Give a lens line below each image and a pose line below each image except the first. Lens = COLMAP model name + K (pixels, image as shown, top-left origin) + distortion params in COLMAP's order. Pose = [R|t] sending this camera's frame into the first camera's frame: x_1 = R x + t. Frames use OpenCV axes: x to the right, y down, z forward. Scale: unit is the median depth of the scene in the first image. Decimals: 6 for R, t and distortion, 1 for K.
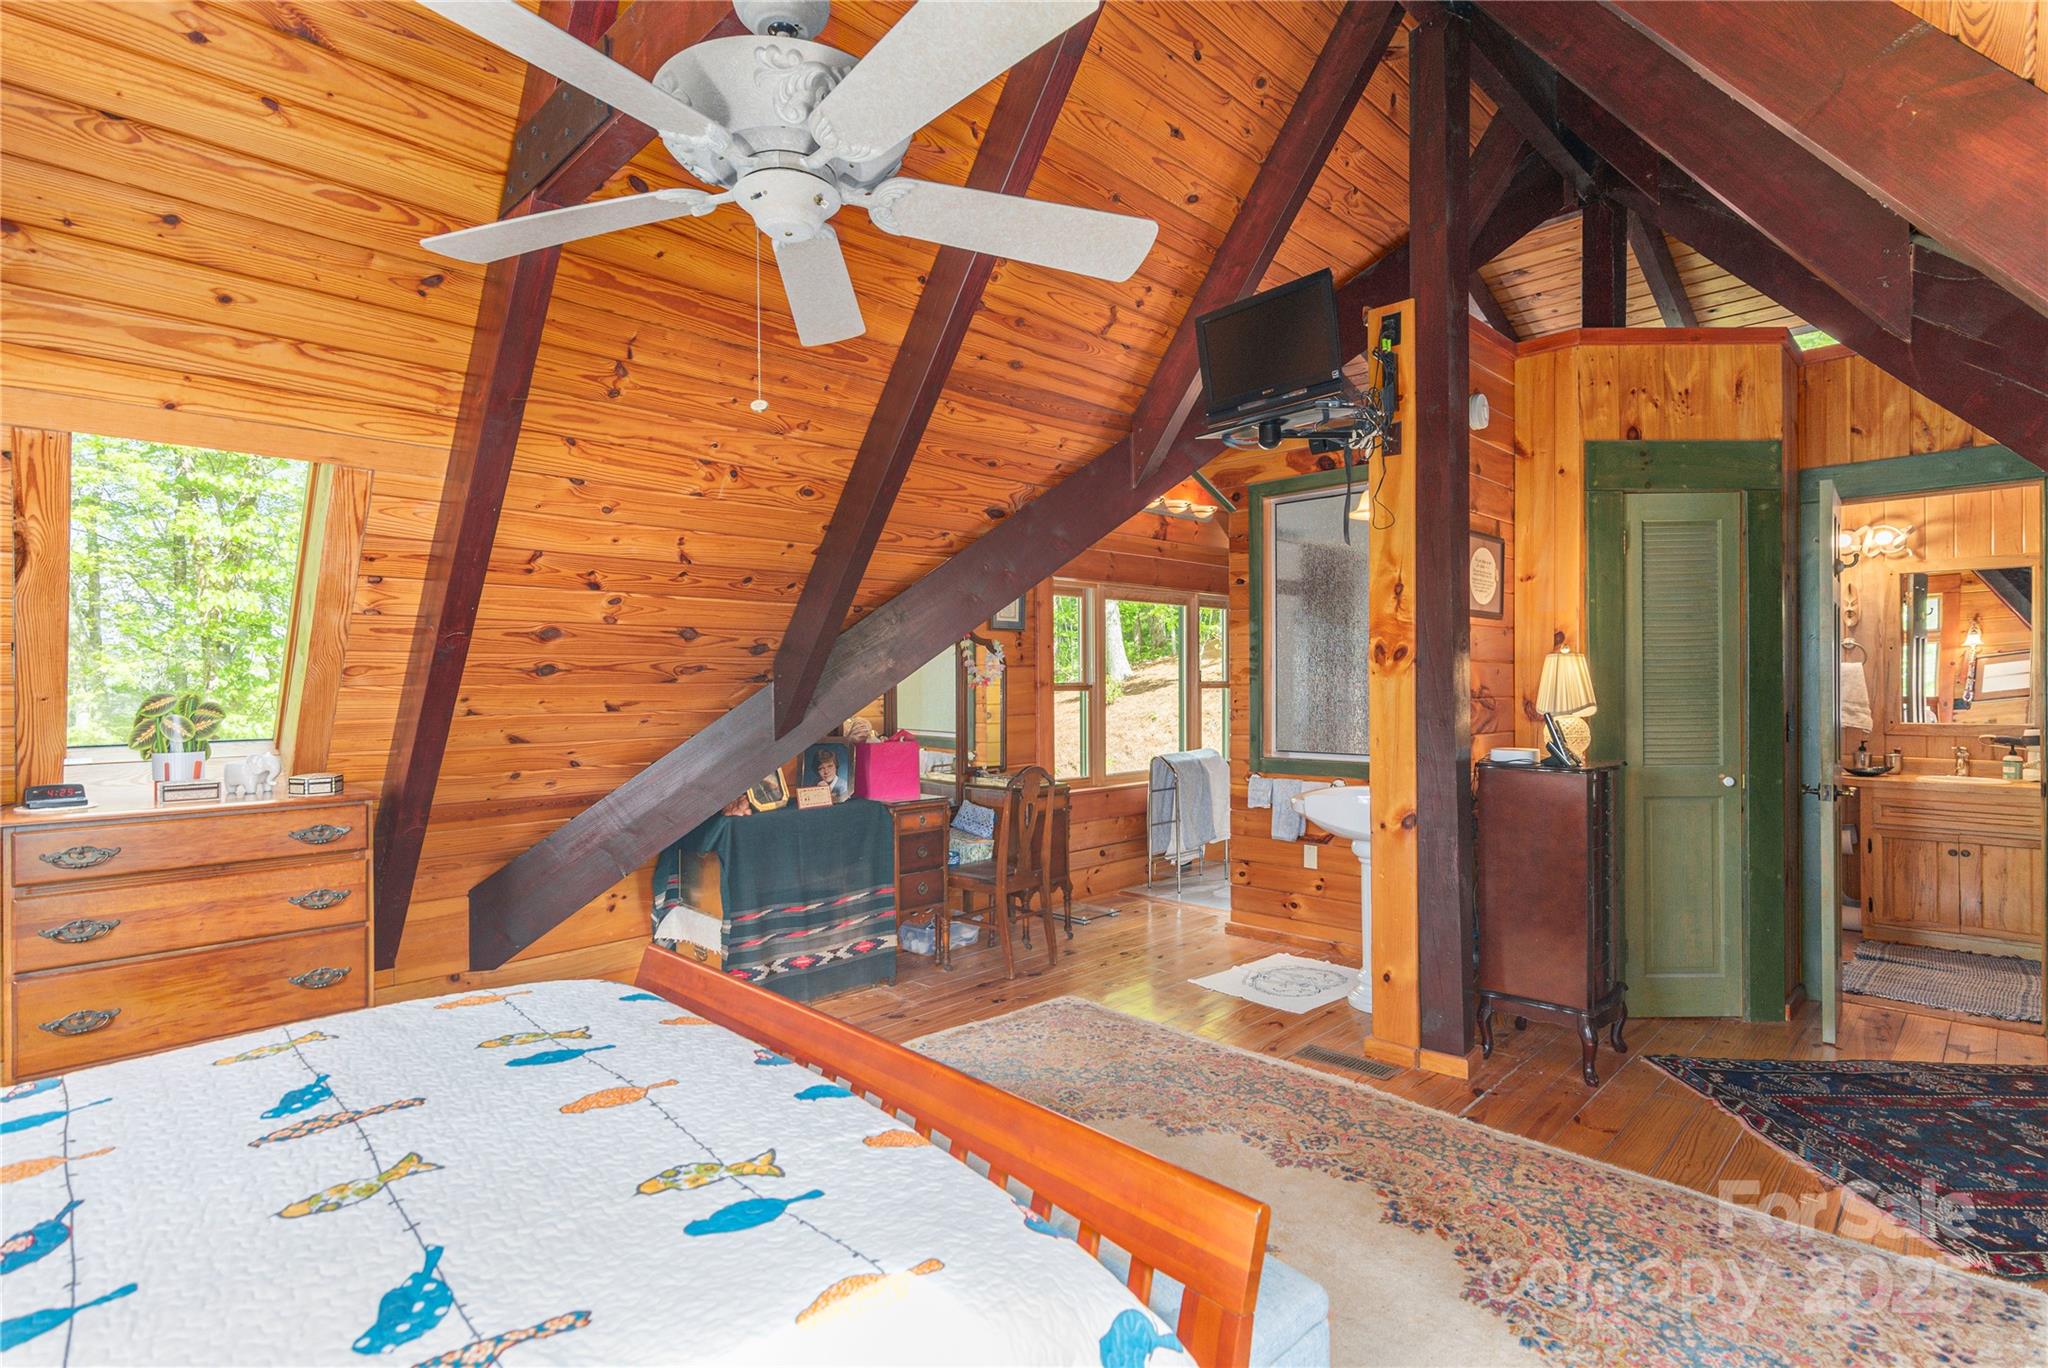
lens RADIAL K [[1004.0, 0, 1031.5], [0, 1004.0, 691.3], [0, 0, 1]] dist [0.012860, 0.000252]
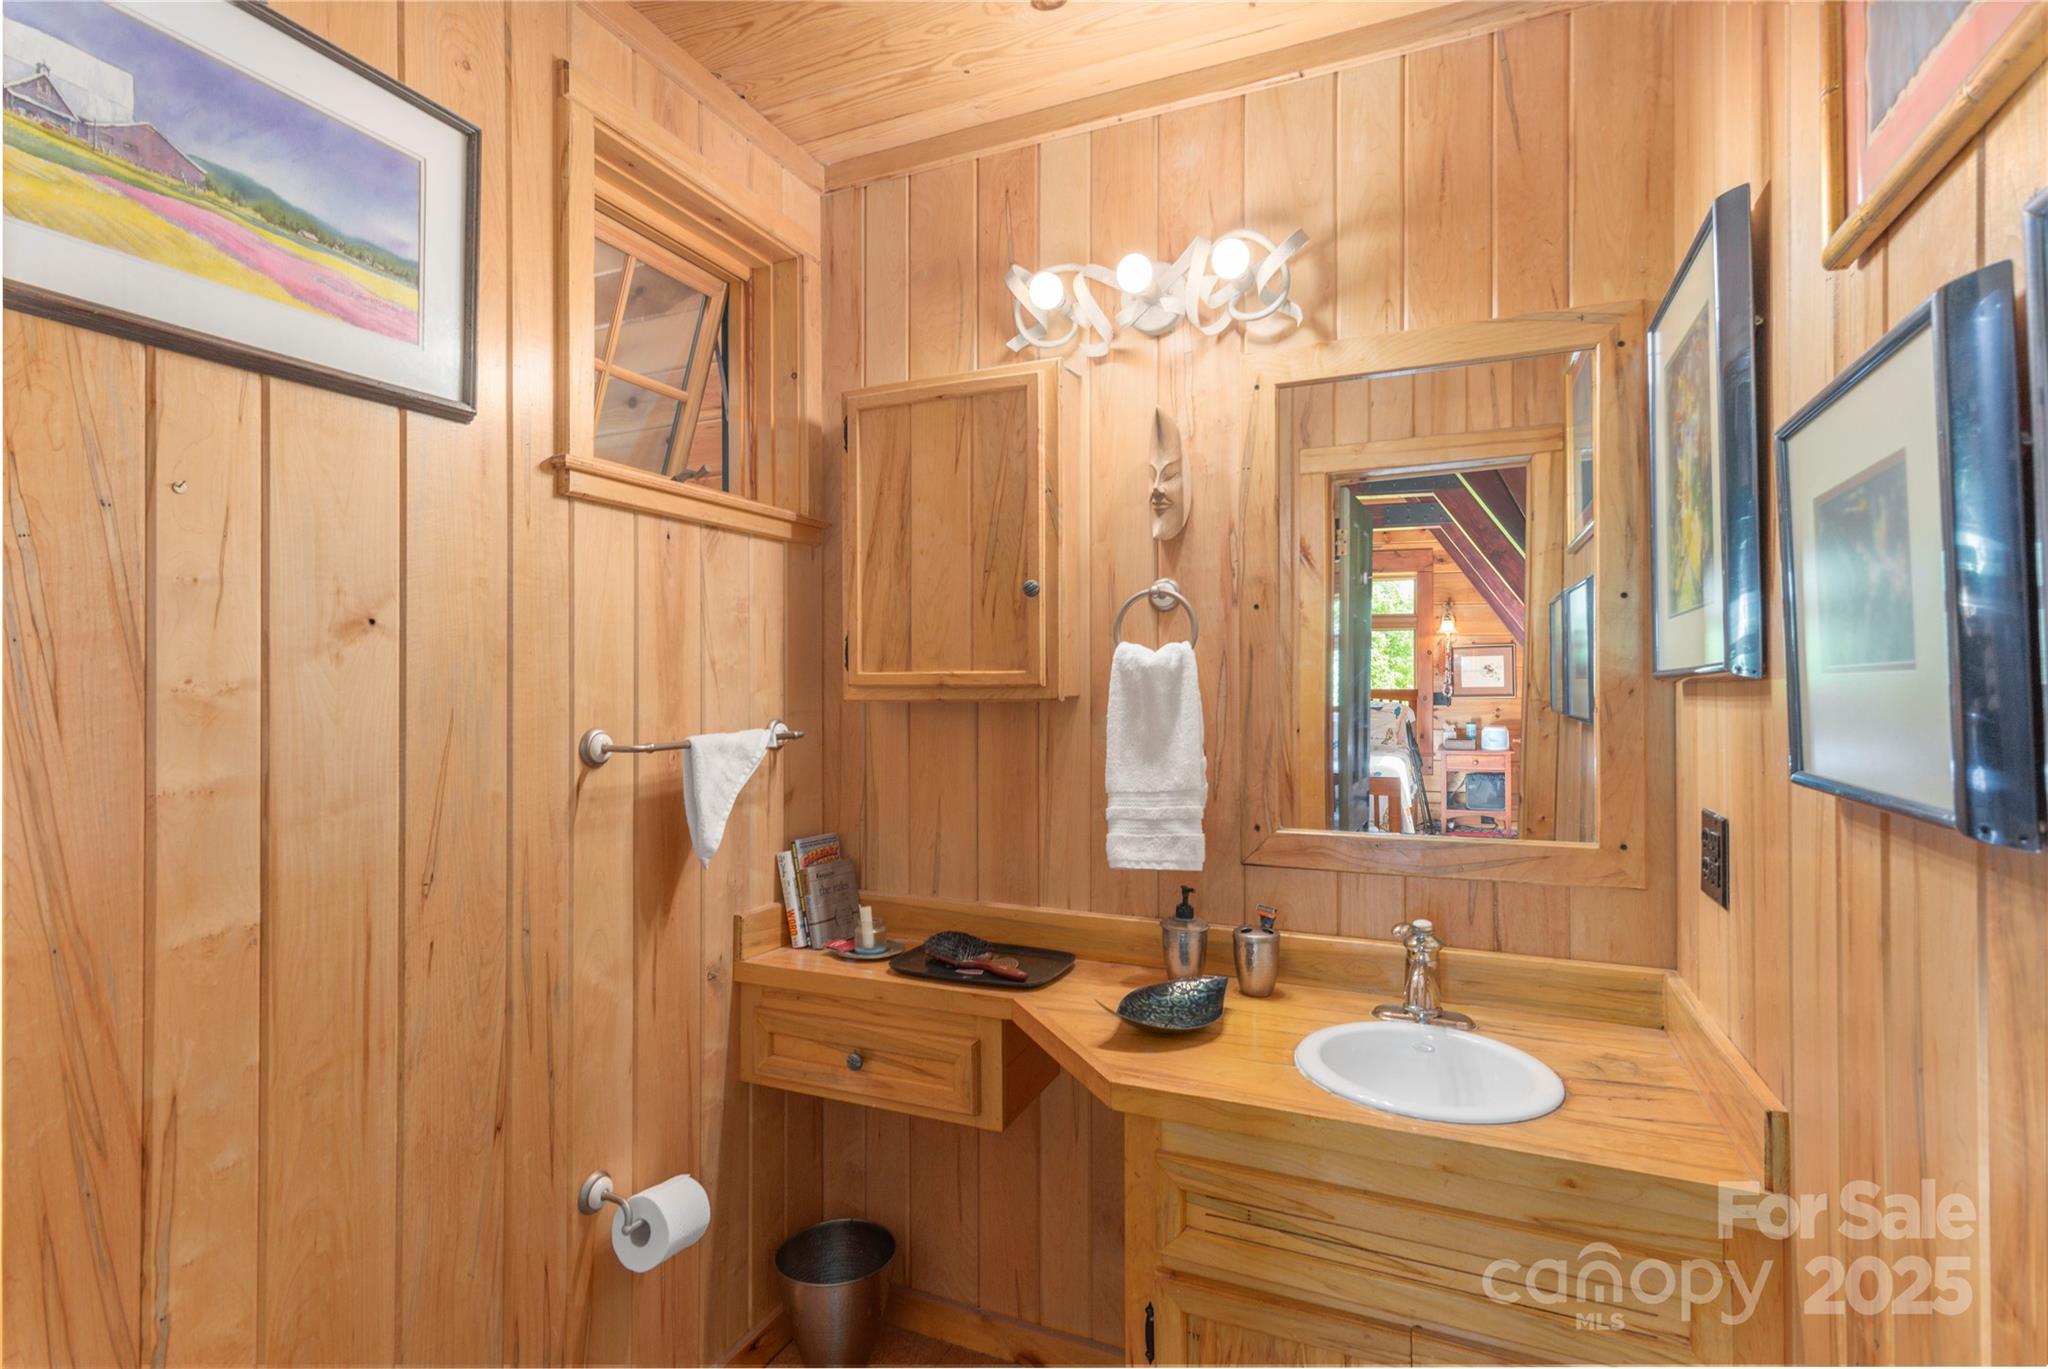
lens RADIAL K [[1004.0, 0, 1020.1], [0, 1004.0, 675.3], [0, 0, 1]] dist [0.012860, 0.000252]
pose [[0.941309, 0.000867, 0.337545, 0.662088], [0.000610, 0.999991, -0.004271, -0.019081], [-0.337545, 0.004226, 0.941300, 0.713468]]
